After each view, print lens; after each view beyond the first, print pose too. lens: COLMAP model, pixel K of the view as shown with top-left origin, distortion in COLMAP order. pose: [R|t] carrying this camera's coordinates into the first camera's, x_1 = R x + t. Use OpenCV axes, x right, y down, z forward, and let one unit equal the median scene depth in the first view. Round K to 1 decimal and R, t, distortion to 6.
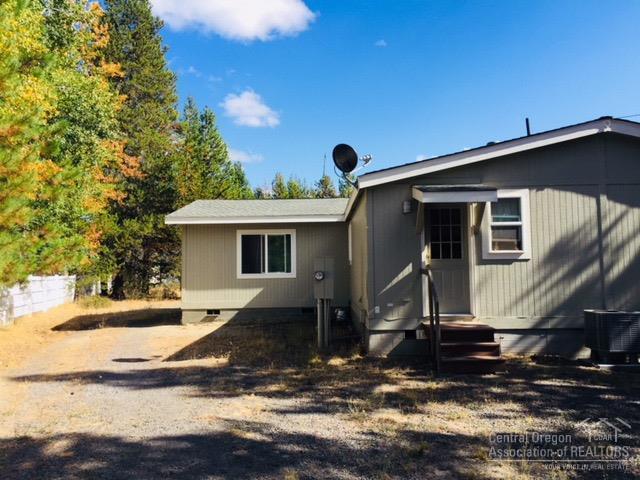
lens RADIAL K [[535.1, 0, 318.4], [0, 535.1, 239.8], [0, 0, 1]] dist [0.015627, -0.011072]
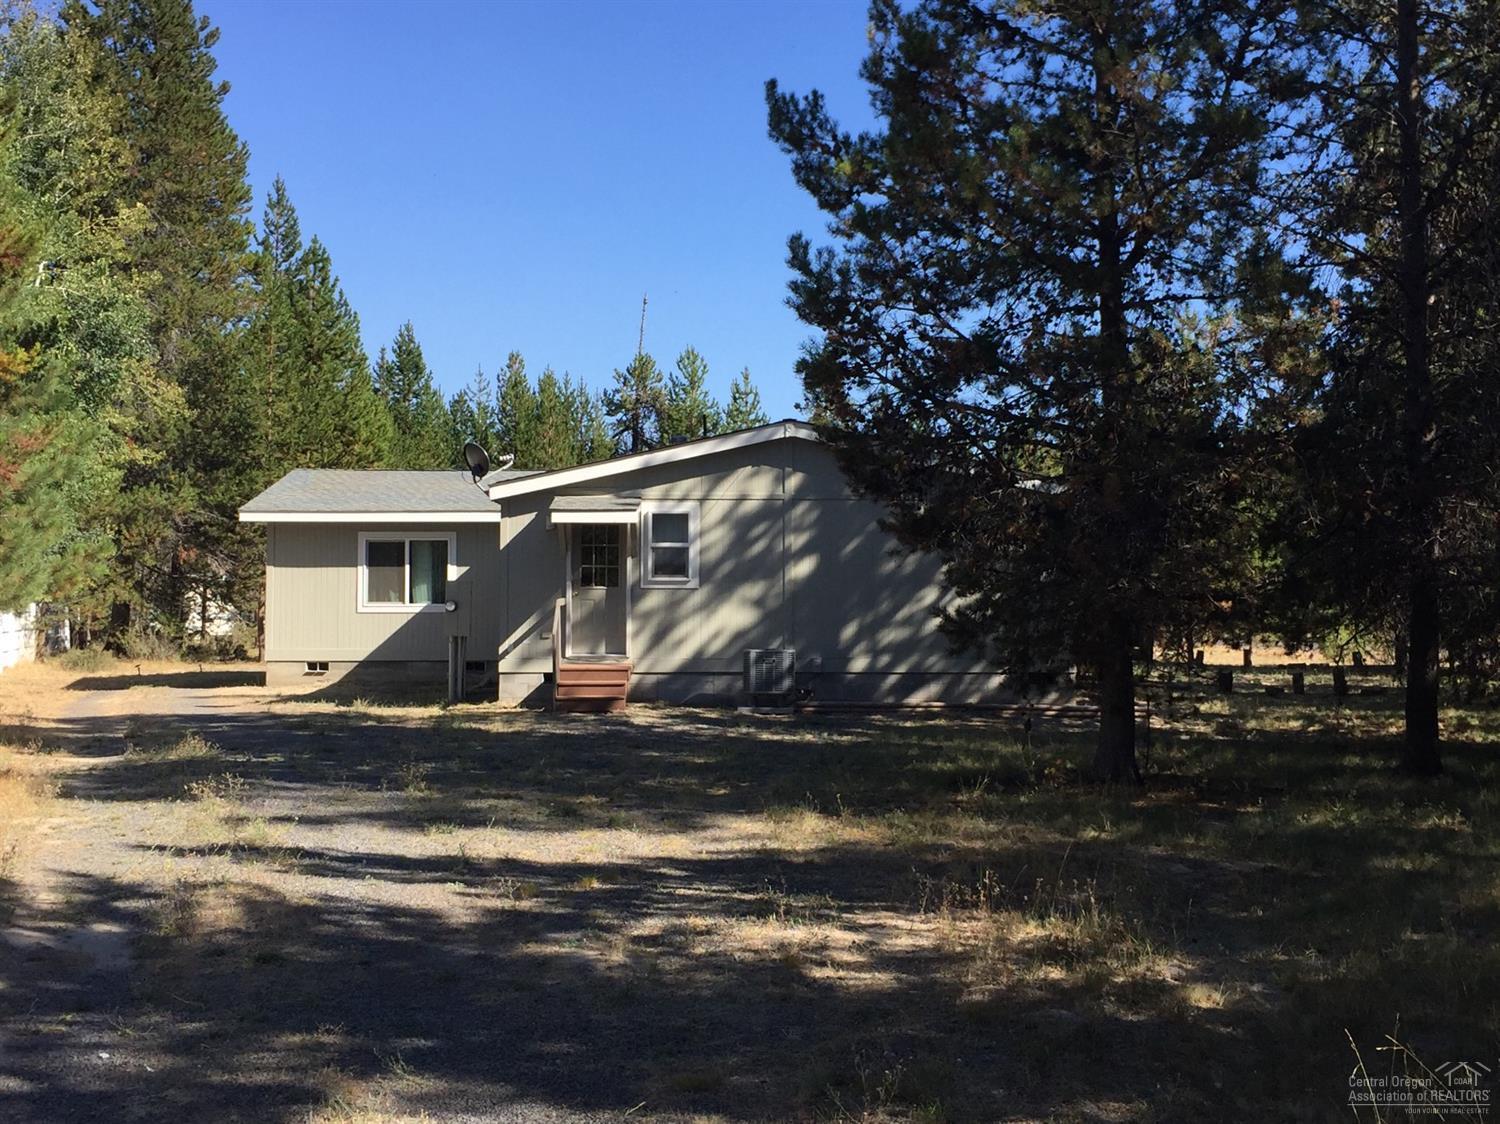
lens RADIAL K [[1773.6, 0, 749.0], [0, 1773.6, 565.1], [0, 0, 1]] dist [0.009911, 0.000000]
pose [[0.999521, 0.016555, 0.026129, 0.303887], [-0.017357, 0.999376, 0.030755, -0.064295], [-0.025603, -0.031194, 0.999185, -1.304227]]
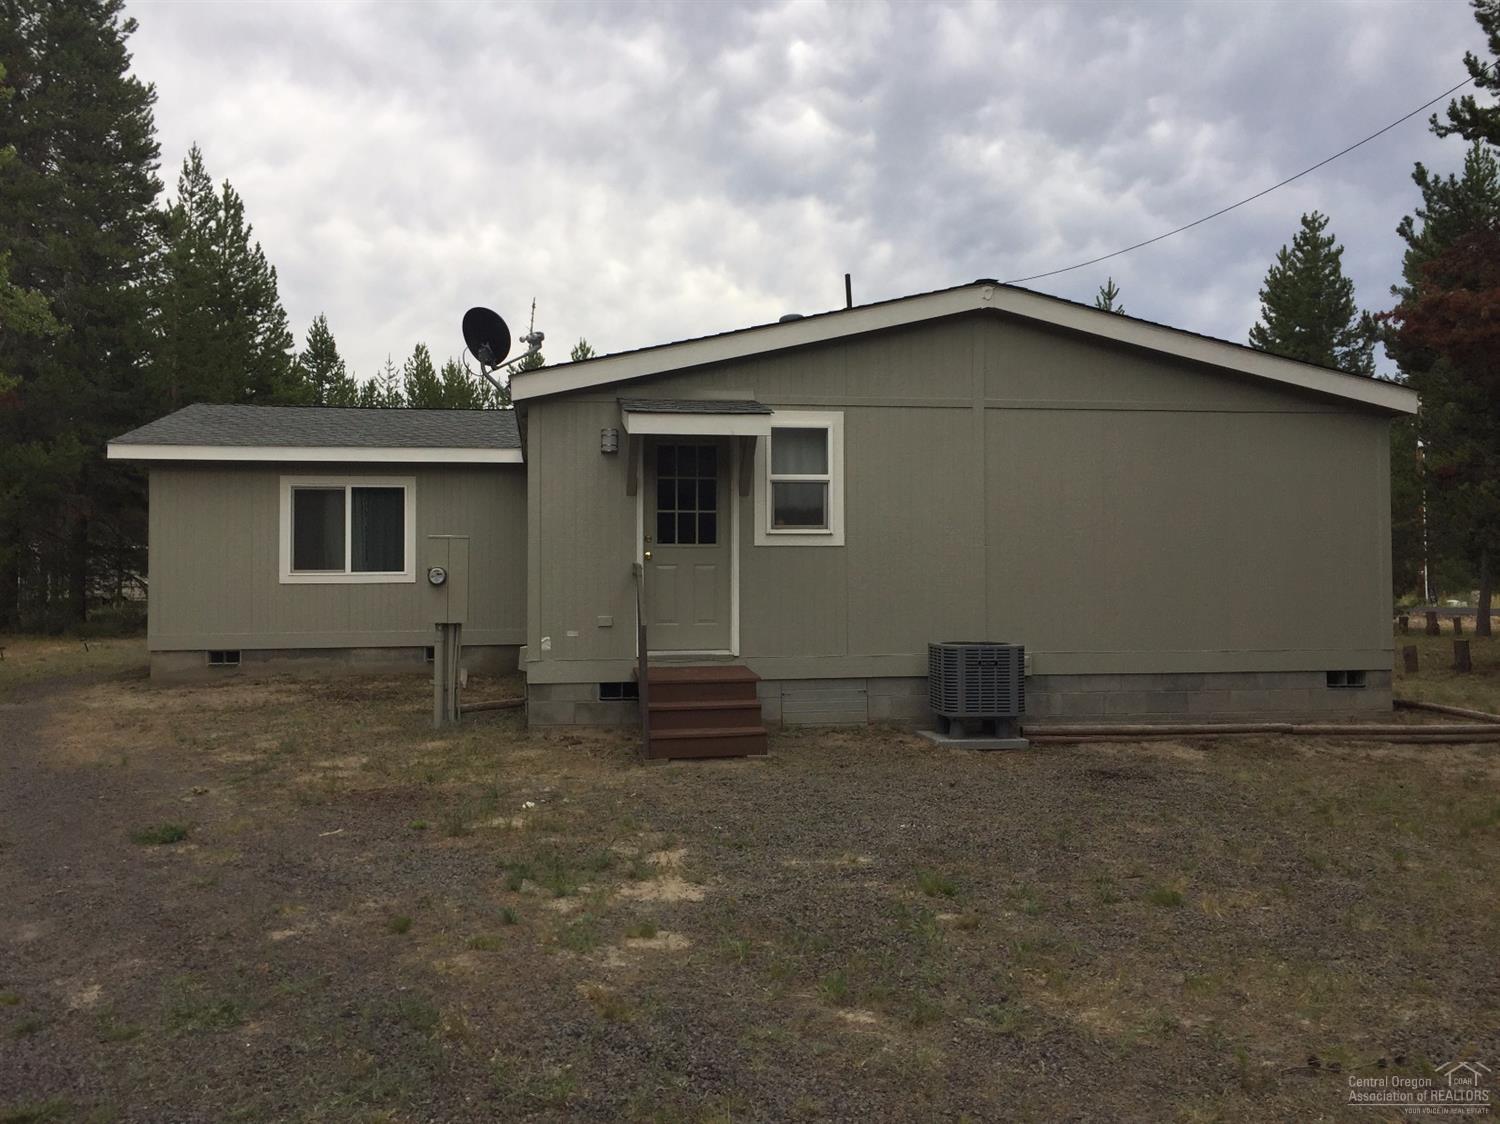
lens RADIAL K [[1254.2, 0, 753.7], [0, 1254.2, 554.5], [0, 0, 1]] dist [0.015627, -0.011072]
pose [[0.985020, 0.011240, 0.172073, 0.076066], [-0.018687, 0.998955, 0.041721, -0.004476], [-0.171424, -0.044311, 0.984200, -0.148824]]
